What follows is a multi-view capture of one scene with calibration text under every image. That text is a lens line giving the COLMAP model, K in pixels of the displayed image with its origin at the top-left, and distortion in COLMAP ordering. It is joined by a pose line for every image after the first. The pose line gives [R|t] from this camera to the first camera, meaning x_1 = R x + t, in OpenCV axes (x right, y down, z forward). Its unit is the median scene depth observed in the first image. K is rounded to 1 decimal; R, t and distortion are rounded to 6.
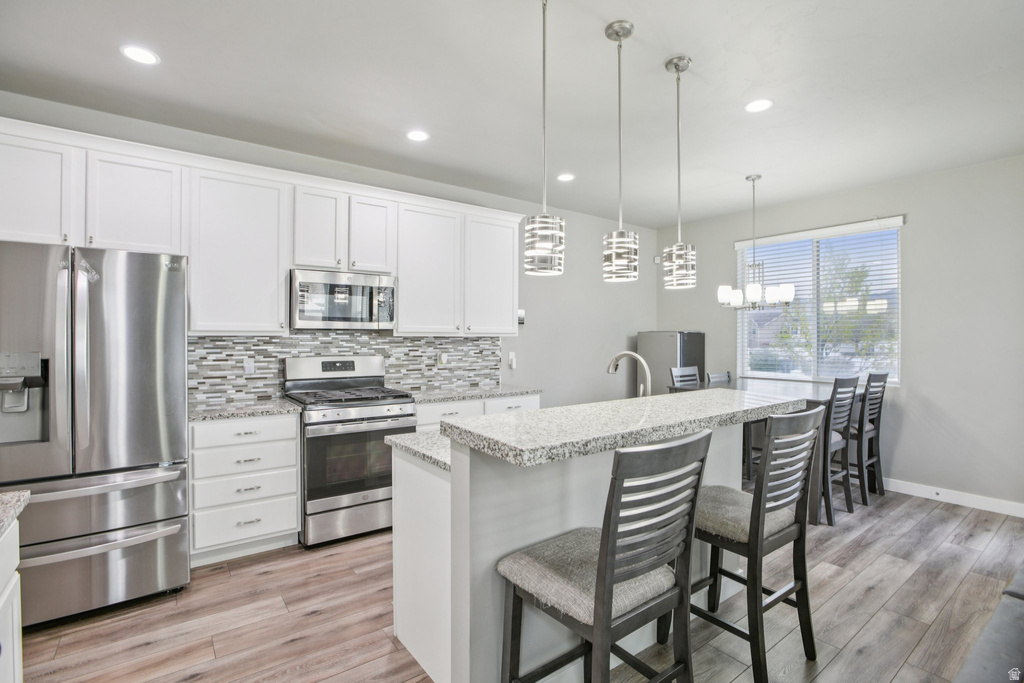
lens RADIAL K [[485.3, 0, 508.3], [0, 485.3, 337.5], [0, 0, 1]] dist [-0.041987, 0.018840]
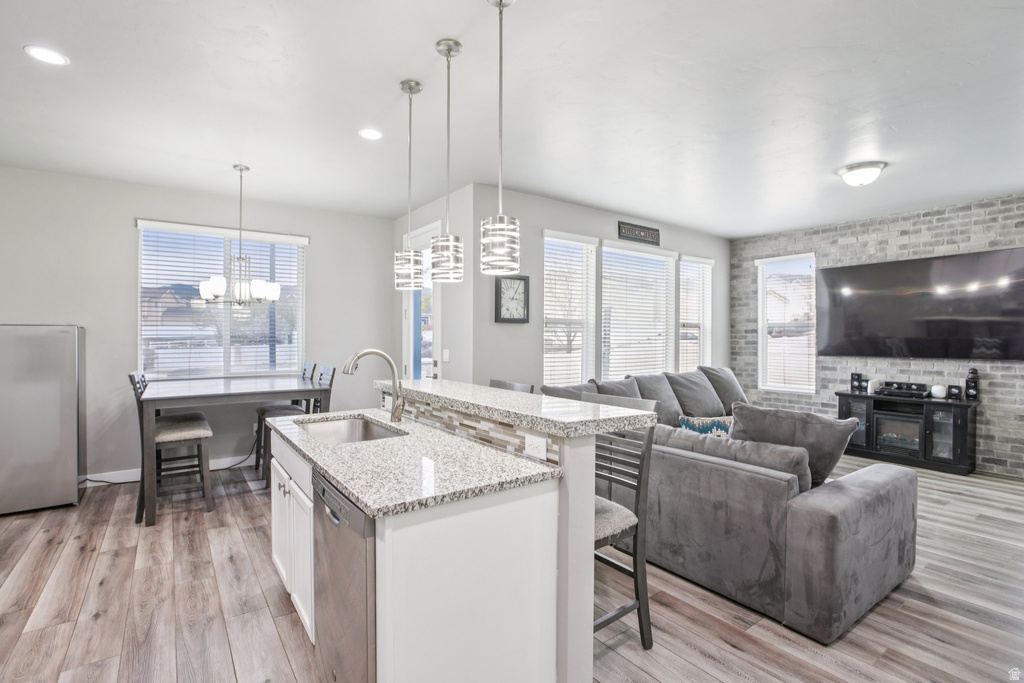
lens RADIAL K [[485.3, 0, 512.7], [0, 485.3, 335.7], [0, 0, 1]] dist [-0.041987, 0.018840]
pose [[-0.002591, -0.002615, 0.999993, -0.515741], [-0.003187, 0.999992, 0.002607, -0.000472], [-0.999992, -0.003180, -0.002600, 0.526749]]
